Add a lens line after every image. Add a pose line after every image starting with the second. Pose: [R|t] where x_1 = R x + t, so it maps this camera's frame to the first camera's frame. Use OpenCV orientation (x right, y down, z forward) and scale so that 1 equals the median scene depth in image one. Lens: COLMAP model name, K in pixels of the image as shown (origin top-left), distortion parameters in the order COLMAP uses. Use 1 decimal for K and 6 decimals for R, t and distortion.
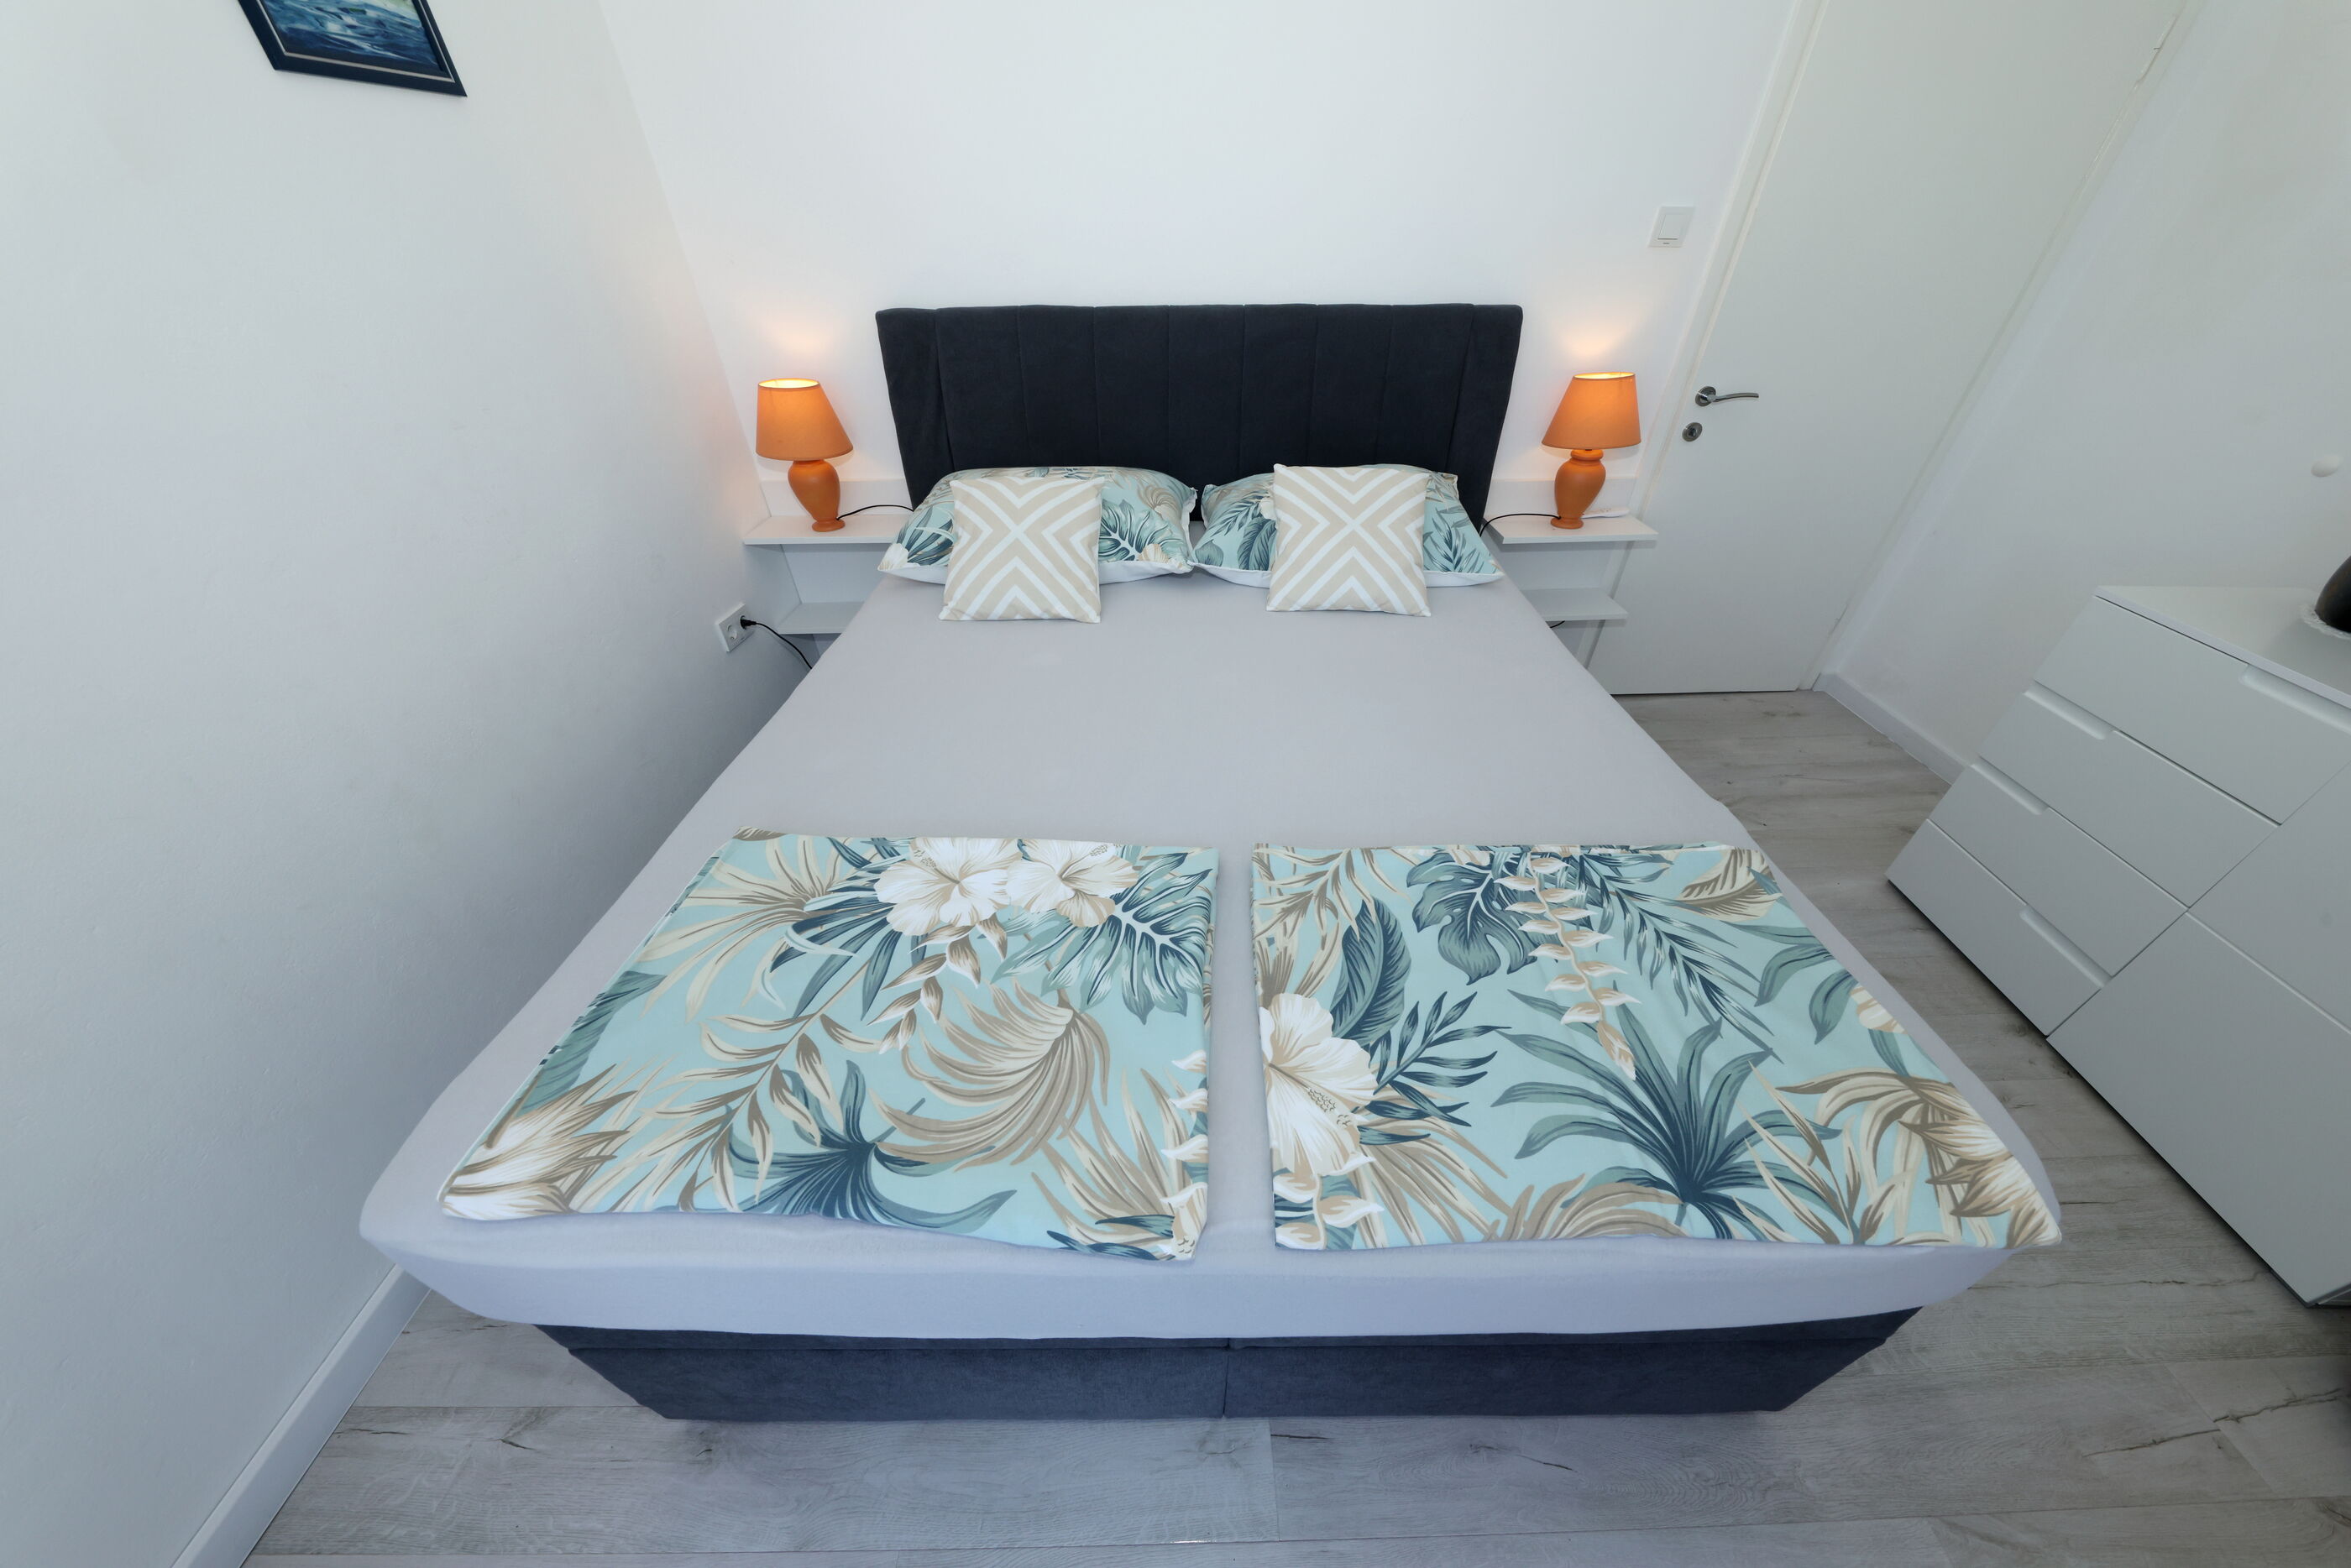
lens RADIAL K [[753.3, 0, 1171.5], [0, 753.3, 813.8], [0, 0, 1]] dist [-0.002203, -0.001808]
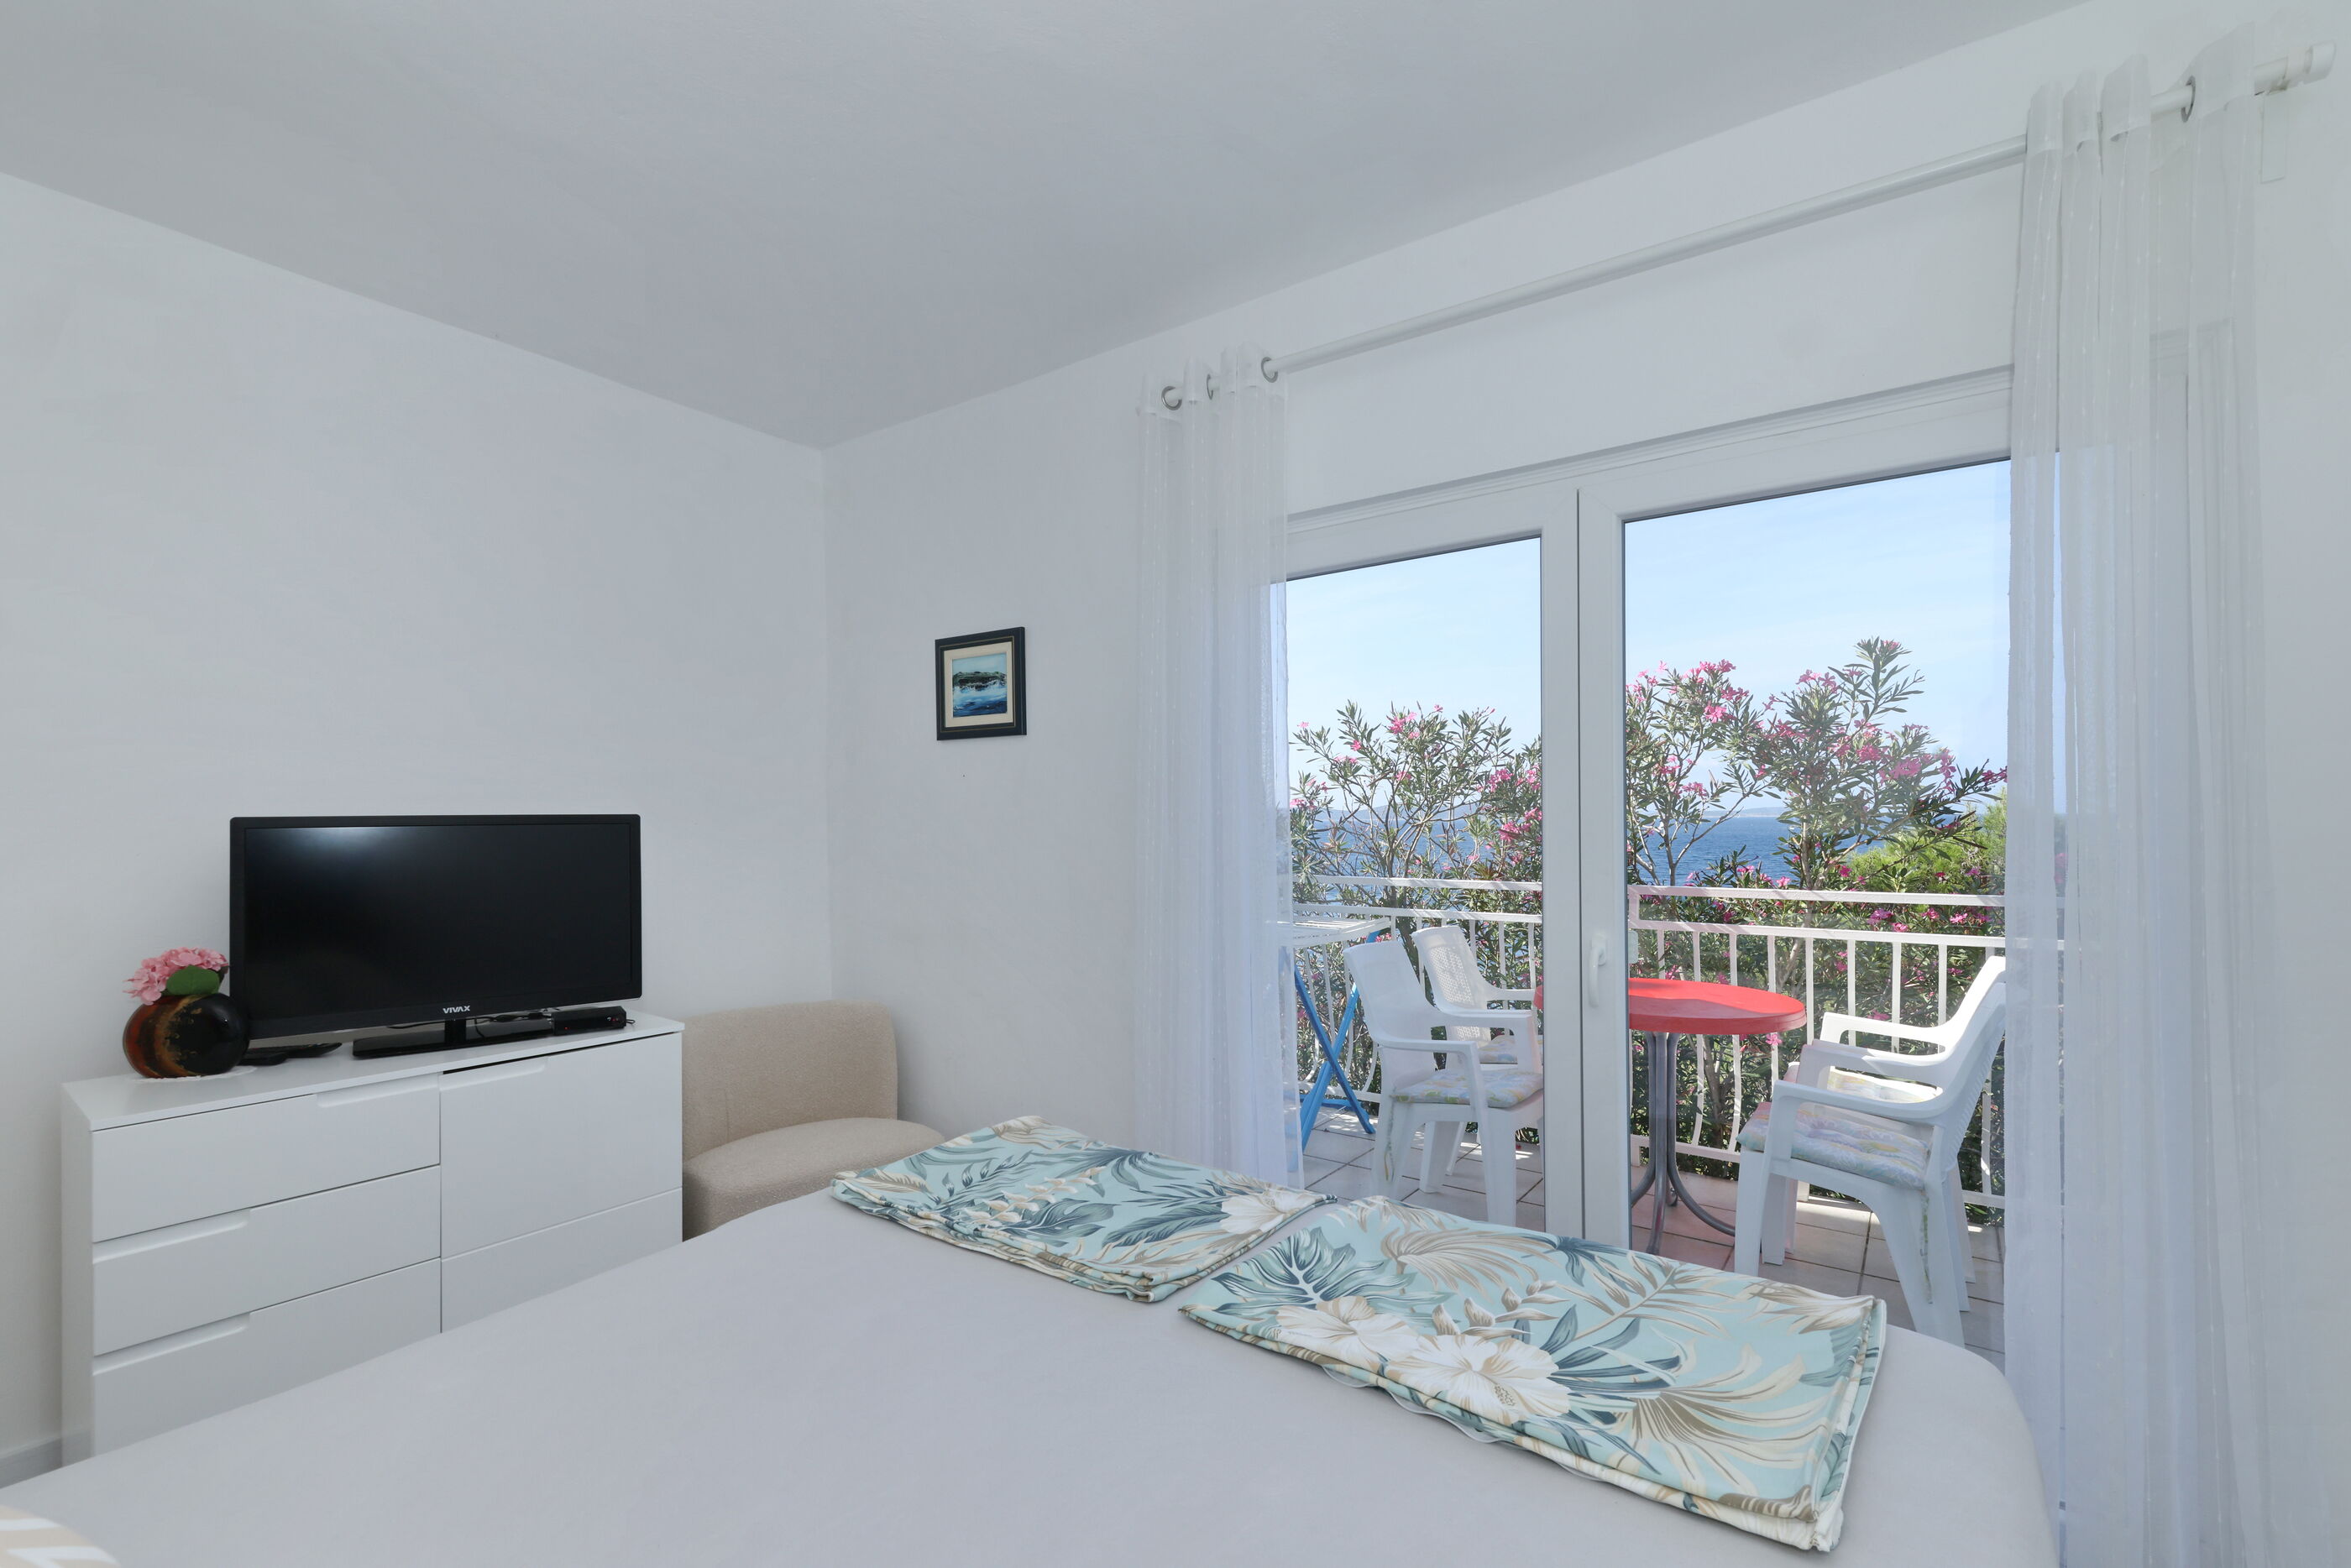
lens RADIAL K [[1024.5, 0, 1189.8], [0, 1024.5, 768.3], [0, 0, 1]] dist [0.008676, -0.004665]
pose [[-0.826619, 0.040879, 0.561276, -0.759201], [0.362017, 0.802229, 0.474733, -1.198465], [-0.430866, 0.595615, -0.677937, 1.657394]]
